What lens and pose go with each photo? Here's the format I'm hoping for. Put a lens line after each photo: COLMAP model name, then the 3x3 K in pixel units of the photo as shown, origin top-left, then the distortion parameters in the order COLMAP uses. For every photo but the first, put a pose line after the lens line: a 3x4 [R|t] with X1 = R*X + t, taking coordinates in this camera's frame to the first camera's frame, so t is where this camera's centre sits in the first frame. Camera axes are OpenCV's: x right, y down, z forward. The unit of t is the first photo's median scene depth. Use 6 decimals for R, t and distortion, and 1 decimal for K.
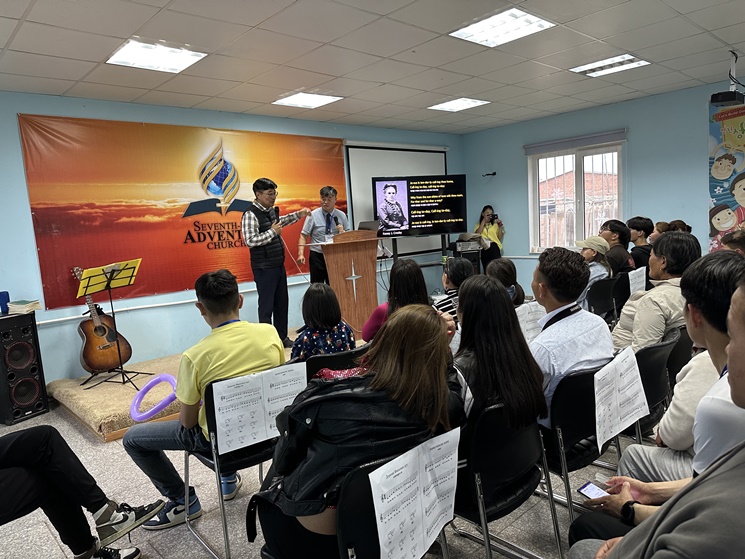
lens RADIAL K [[538.5, 0, 397.7], [0, 538.5, 280.5], [0, 0, 1]] dist [0.043484, -0.078180]
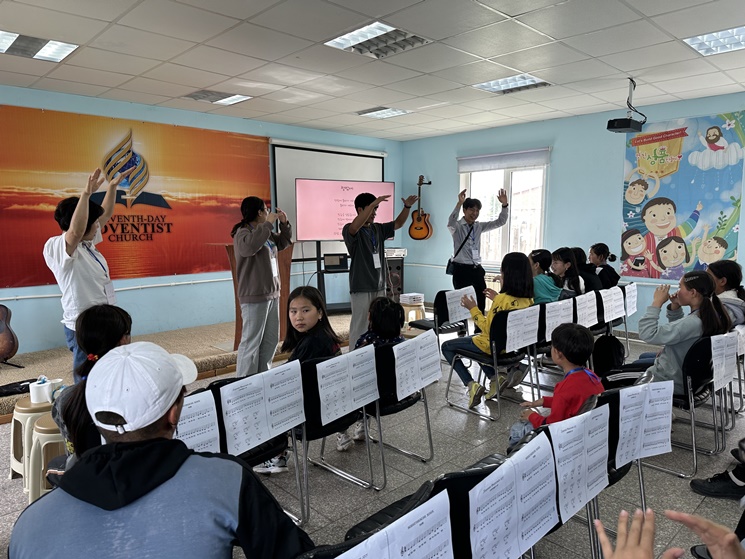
lens RADIAL K [[538.5, 0, 397.7], [0, 538.5, 280.5], [0, 0, 1]] dist [0.043484, -0.078180]
pose [[0.997779, 0.061434, 0.025752, 0.145421], [-0.061466, 0.998109, 0.000464, -0.018720], [-0.025674, -0.002046, 0.999668, 0.003065]]
